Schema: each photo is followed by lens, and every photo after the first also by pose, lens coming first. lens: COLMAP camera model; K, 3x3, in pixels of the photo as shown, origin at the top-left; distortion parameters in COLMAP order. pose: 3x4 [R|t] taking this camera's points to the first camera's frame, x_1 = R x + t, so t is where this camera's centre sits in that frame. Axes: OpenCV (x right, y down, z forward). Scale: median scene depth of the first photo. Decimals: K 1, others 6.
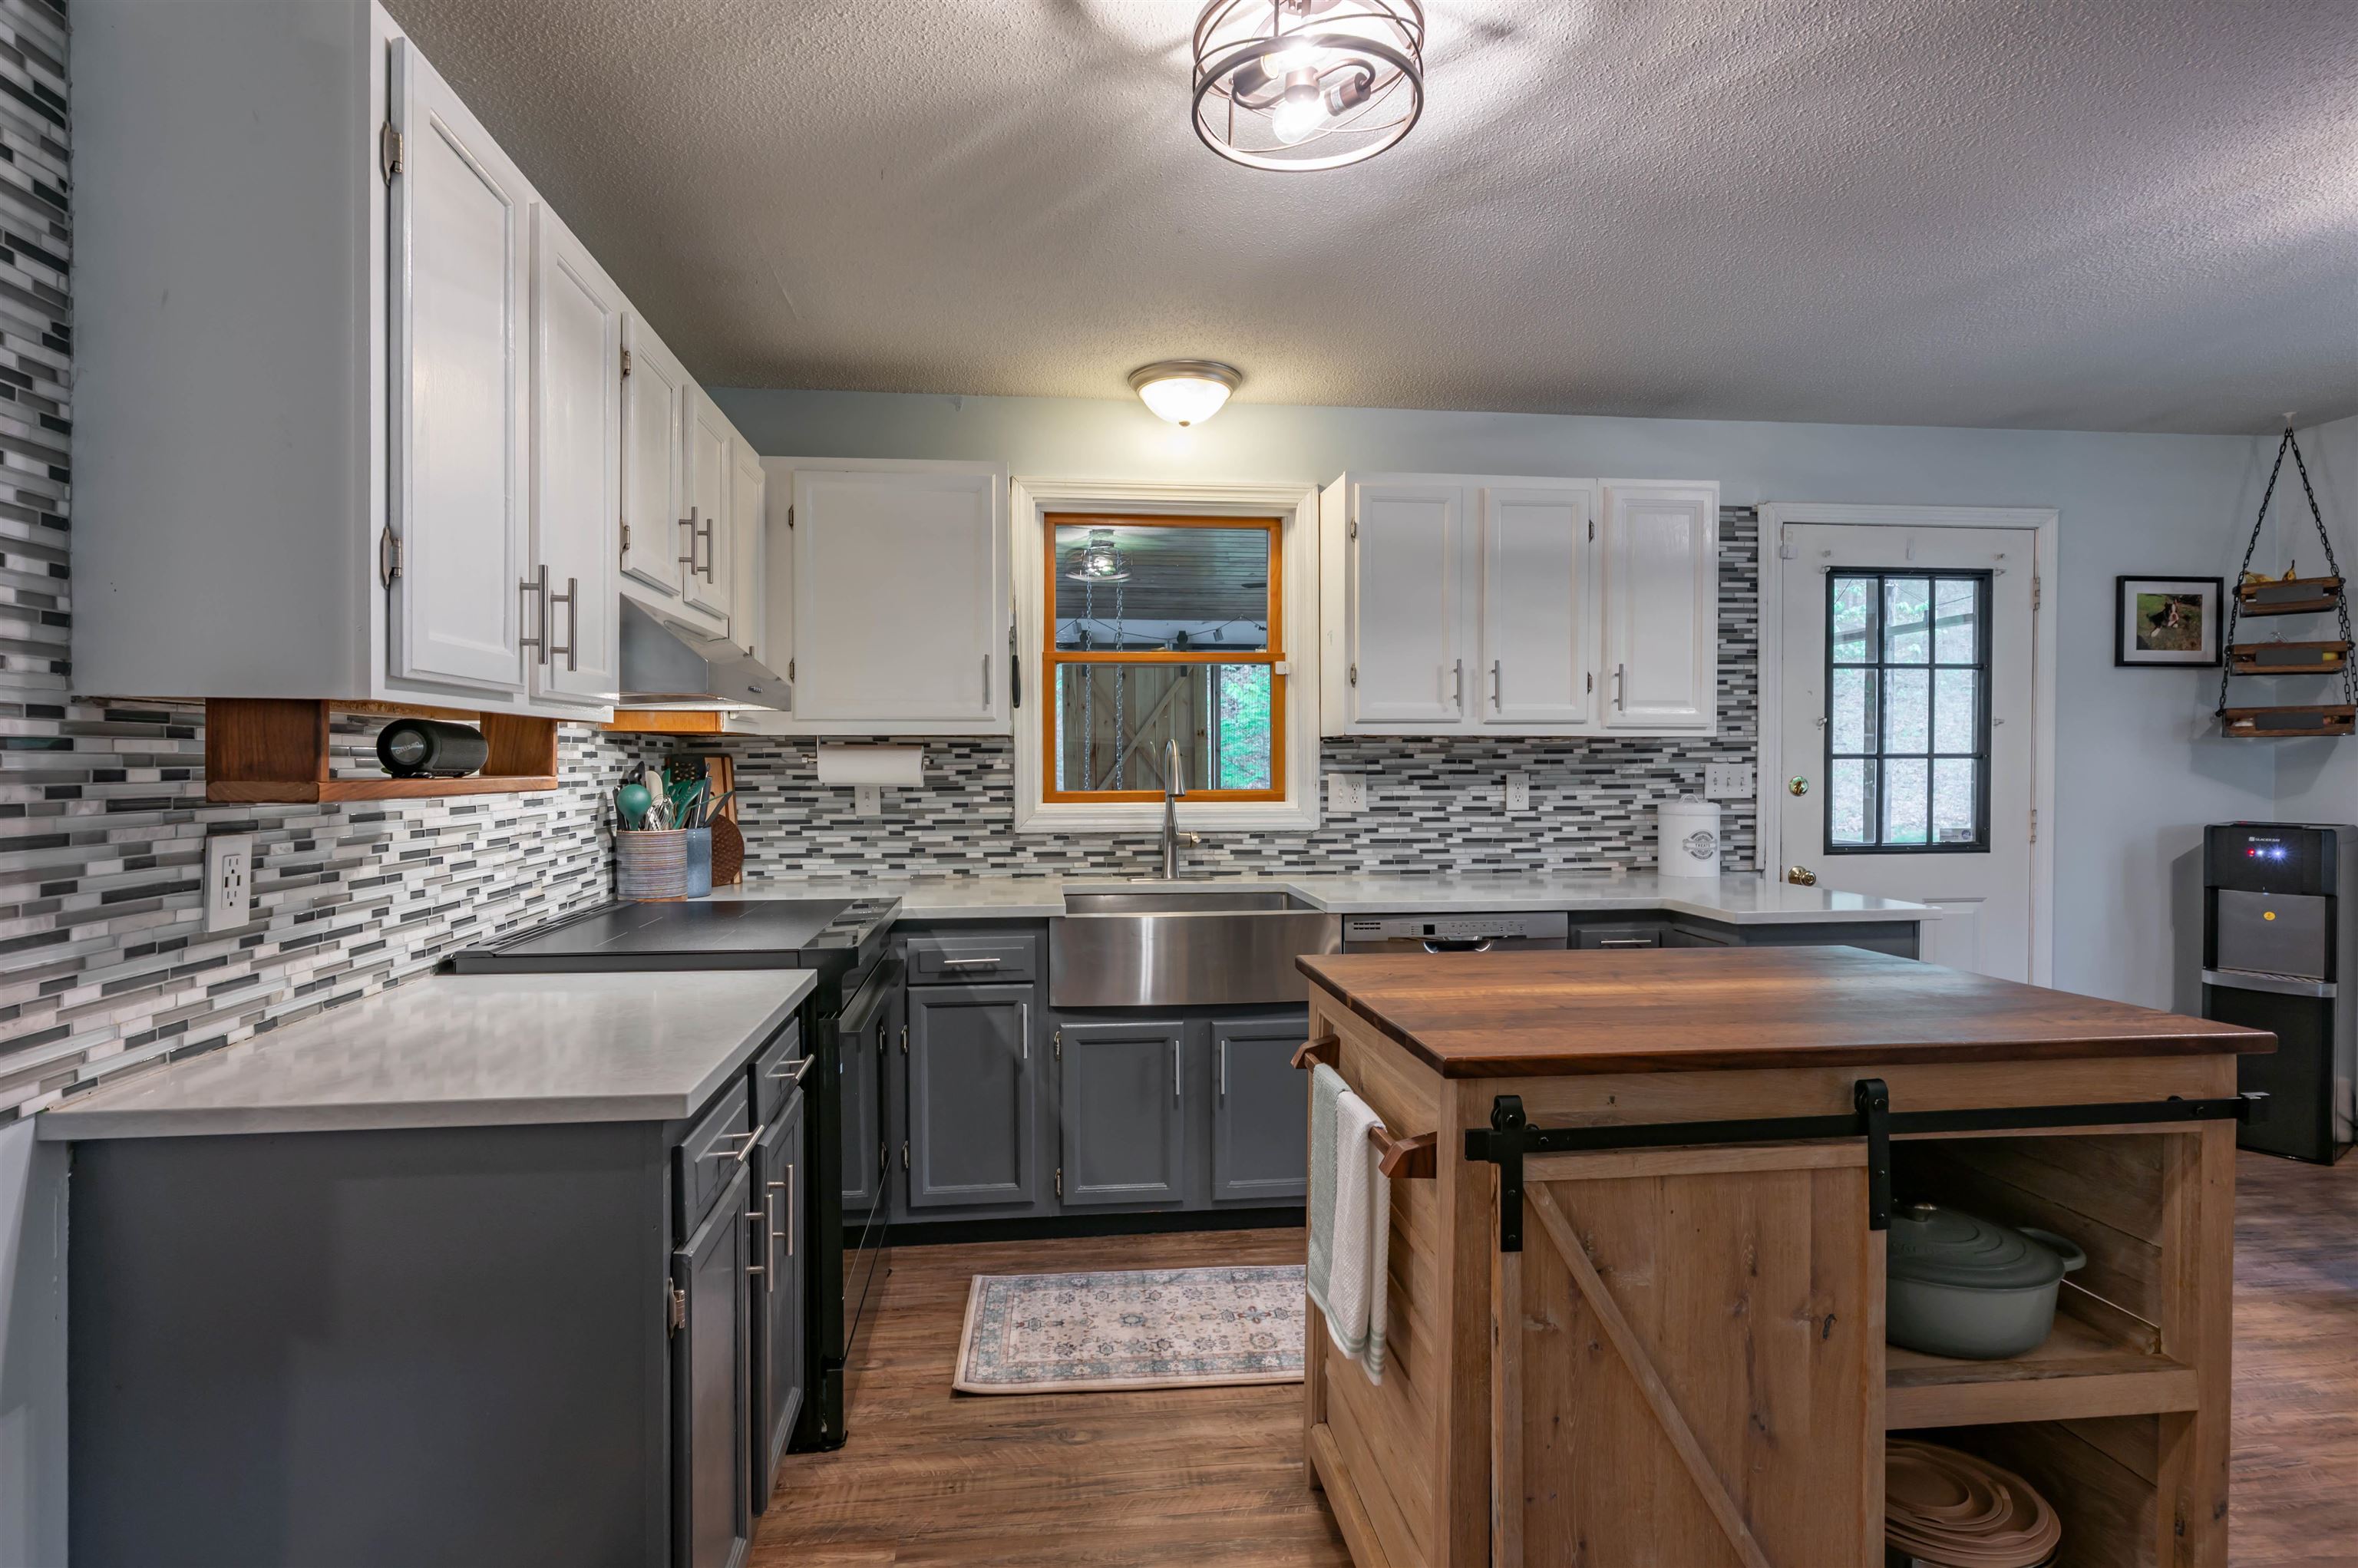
lens RADIAL K [[1159.0, 0, 1120.0], [0, 1159.0, 749.9], [0, 0, 1]] dist [-0.001302, 0.000529]
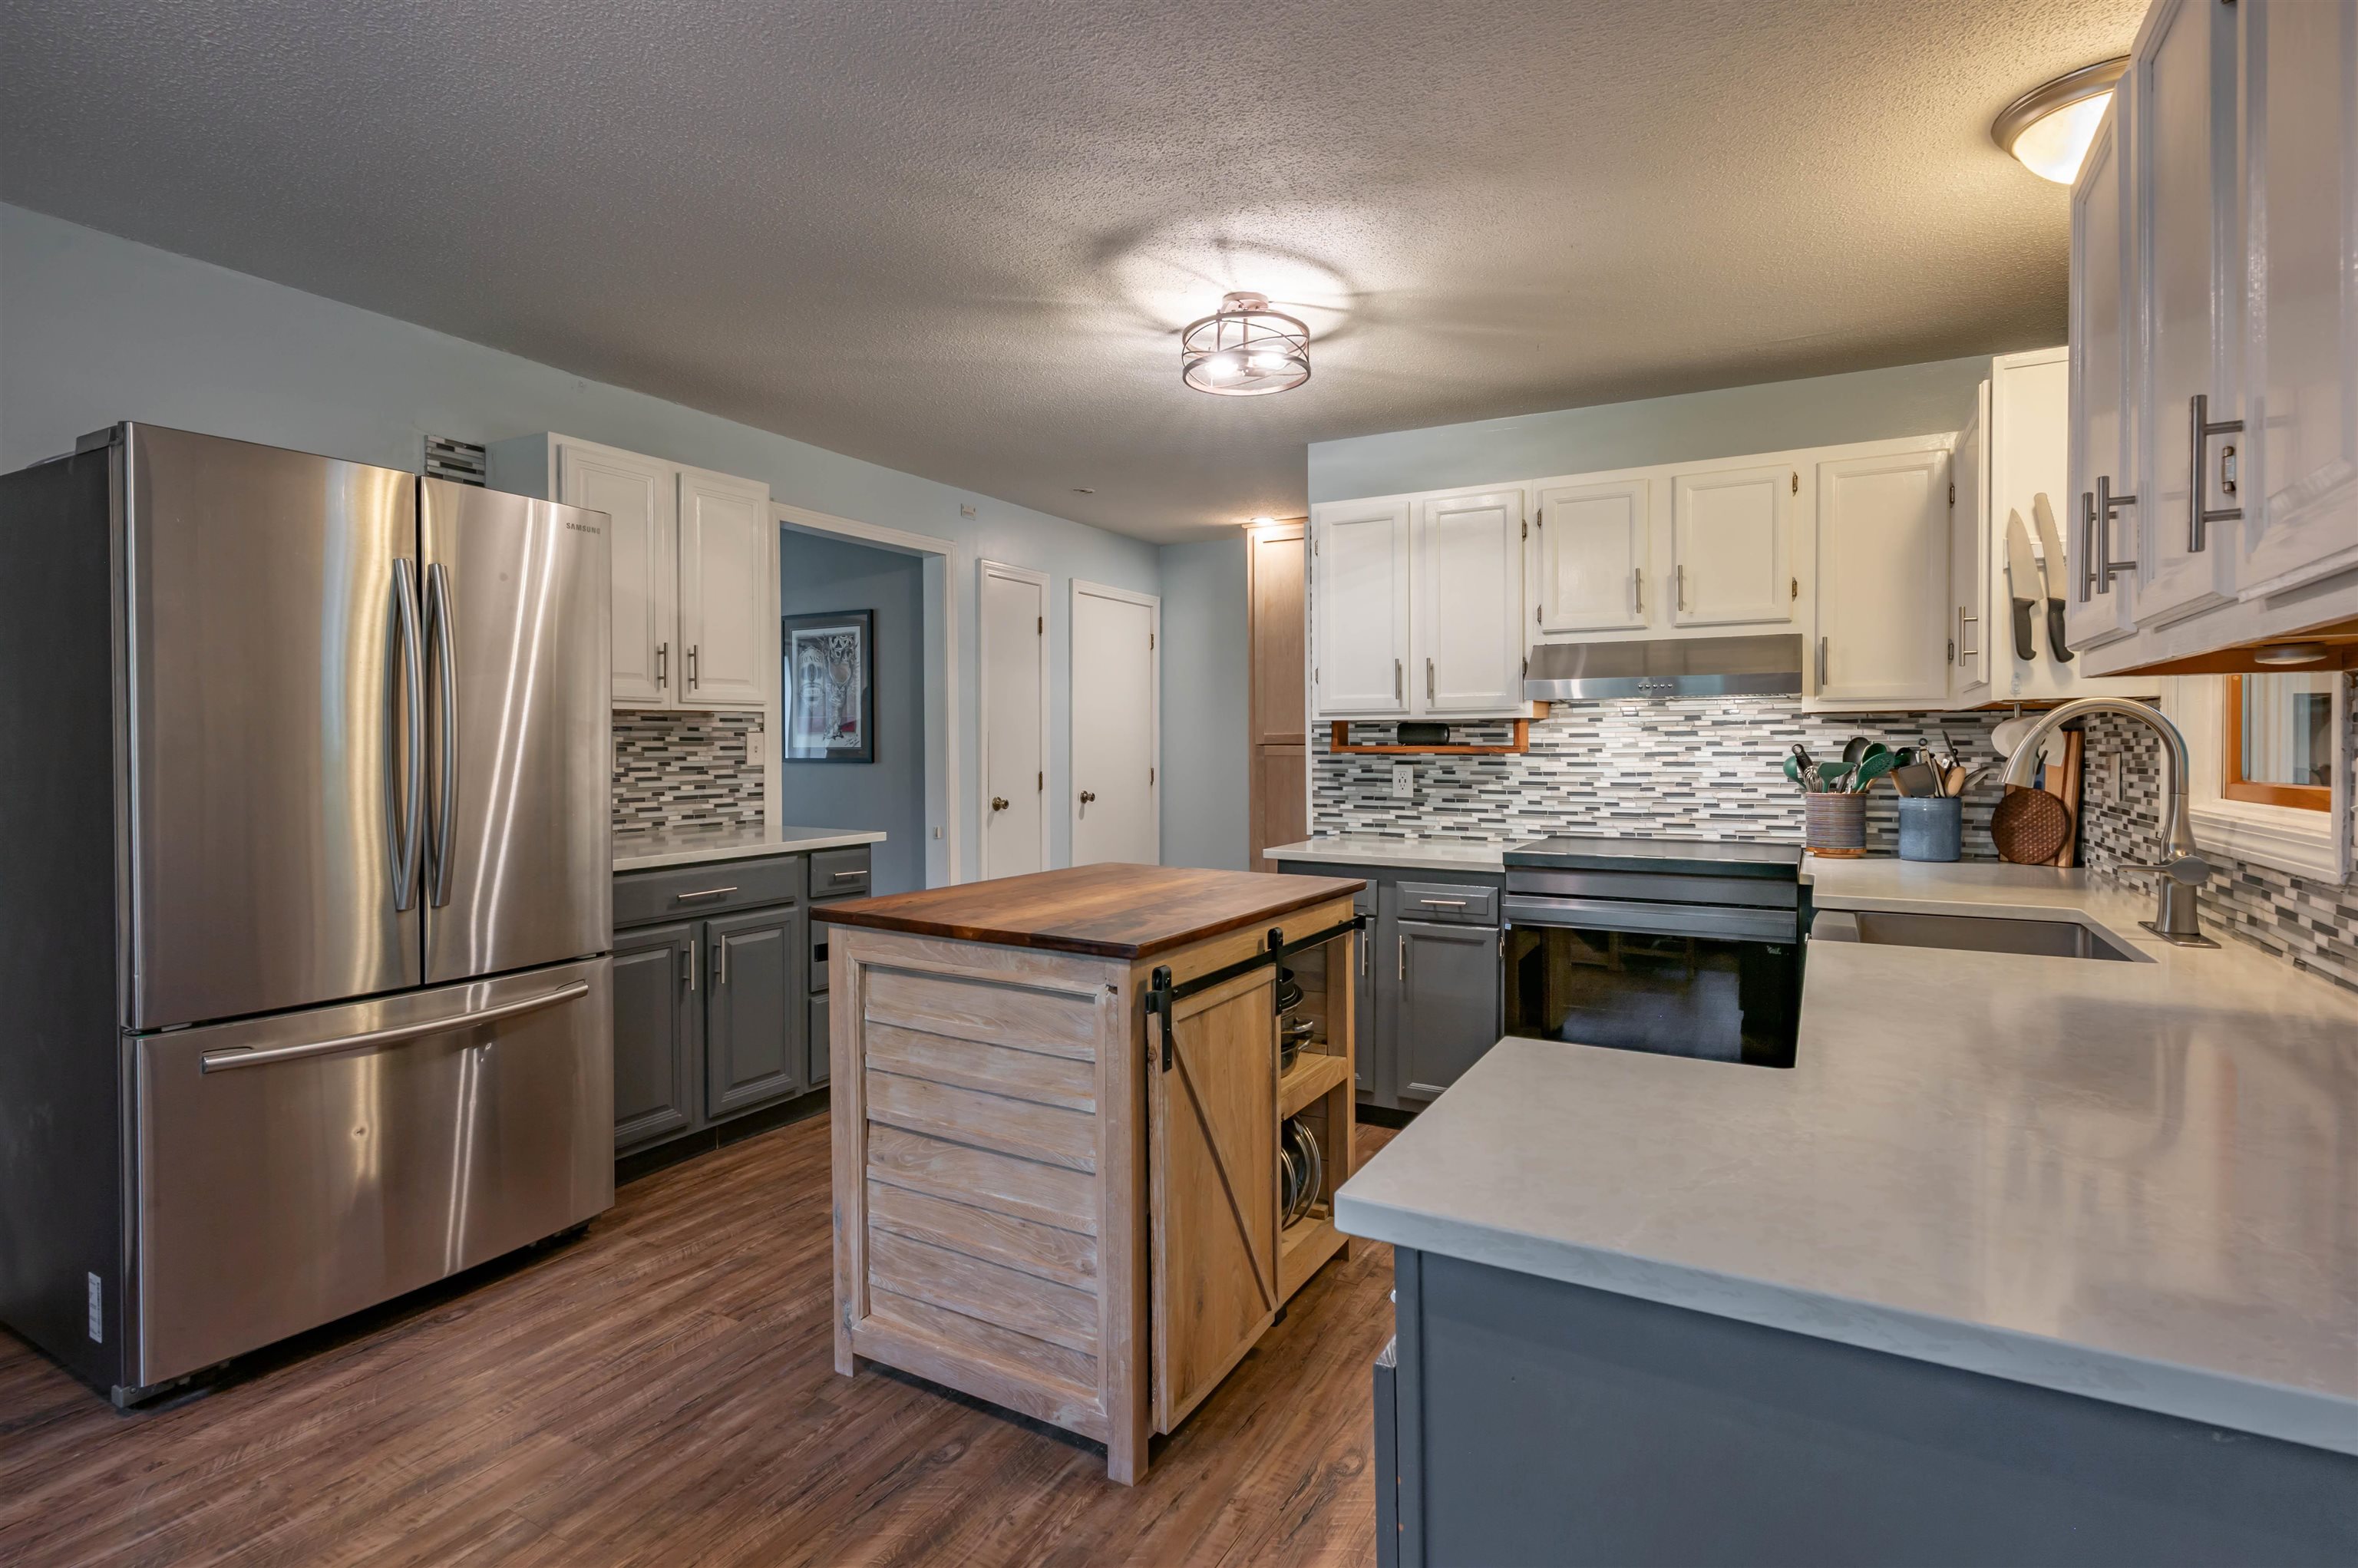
lens RADIAL K [[1142.7, 0, 1185.6], [0, 1142.7, 740.9], [0, 0, 1]] dist [-0.002425, -0.000547]
pose [[-0.564585, 0.000369, -0.825375, 1.665674], [0.012431, 0.999890, -0.008056, 0.026180], [0.825281, -0.014808, -0.564528, 1.904141]]
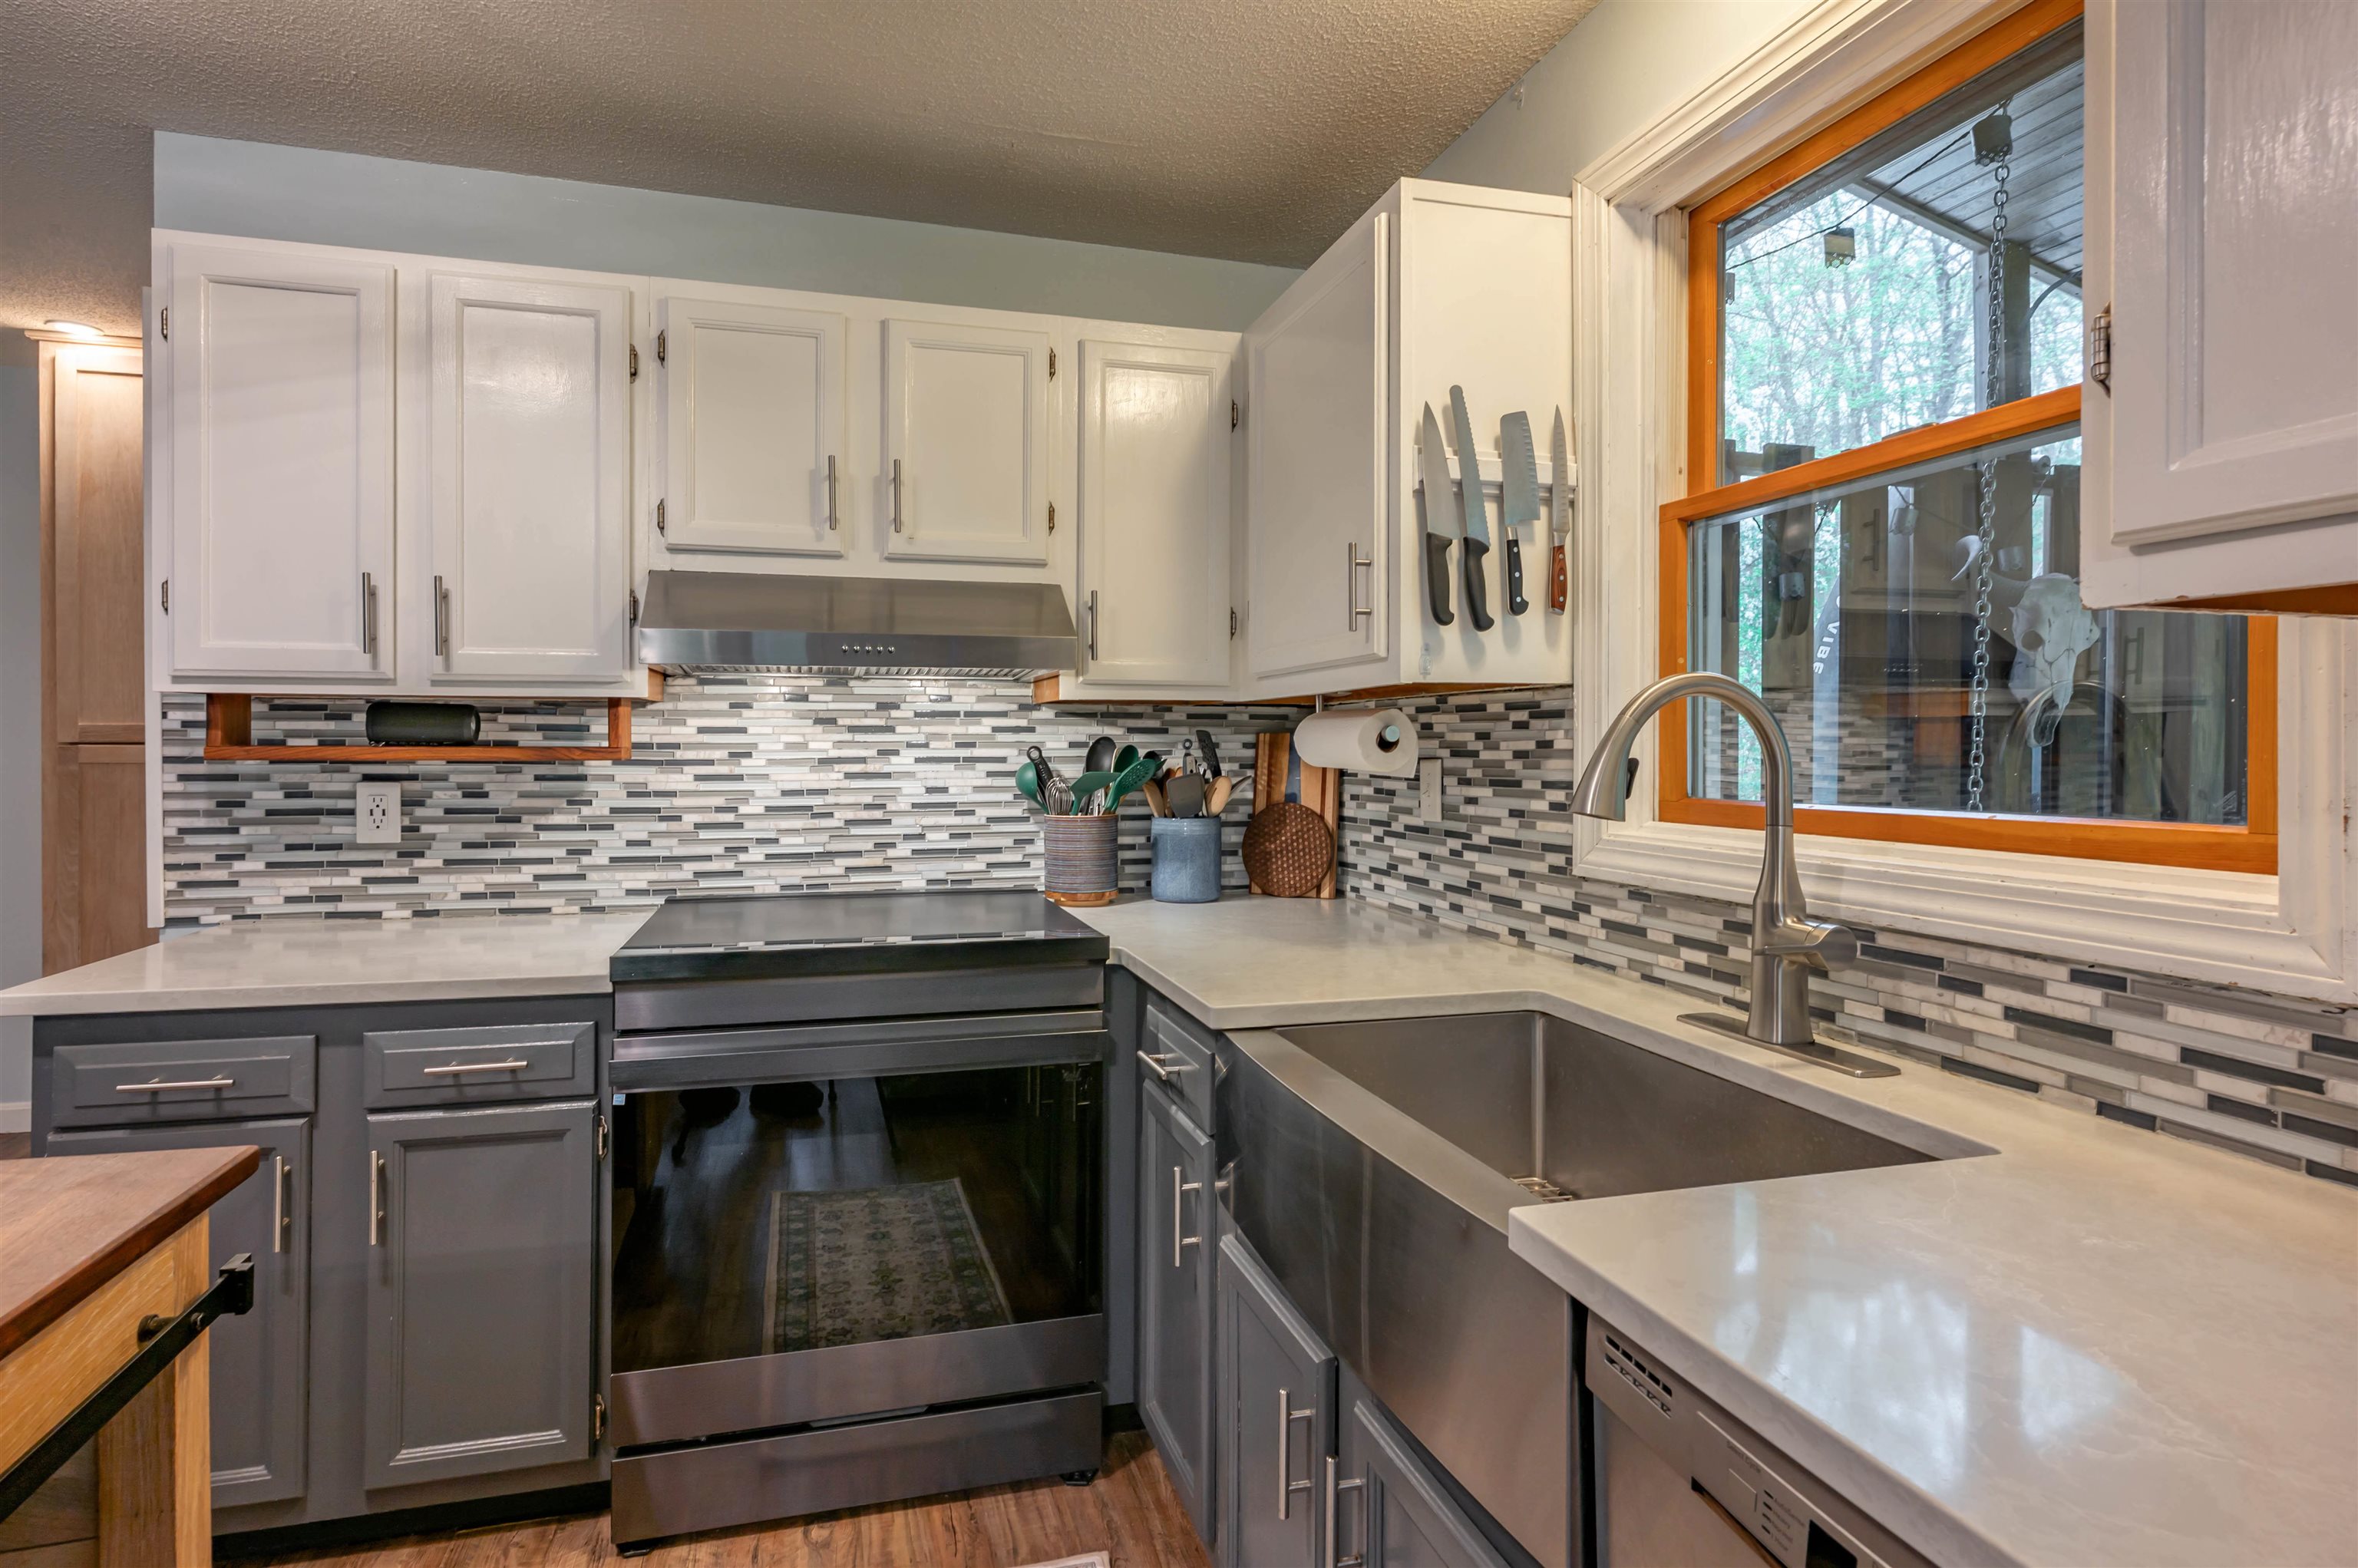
lens RADIAL K [[1159.0, 0, 1120.0], [0, 1159.0, 749.9], [0, 0, 1]] dist [-0.001302, 0.000529]
pose [[0.160186, 0.005927, -0.987069, 0.797983], [0.008188, 0.999940, 0.007333, 0.024033], [0.987053, -0.009256, 0.160127, 1.518429]]
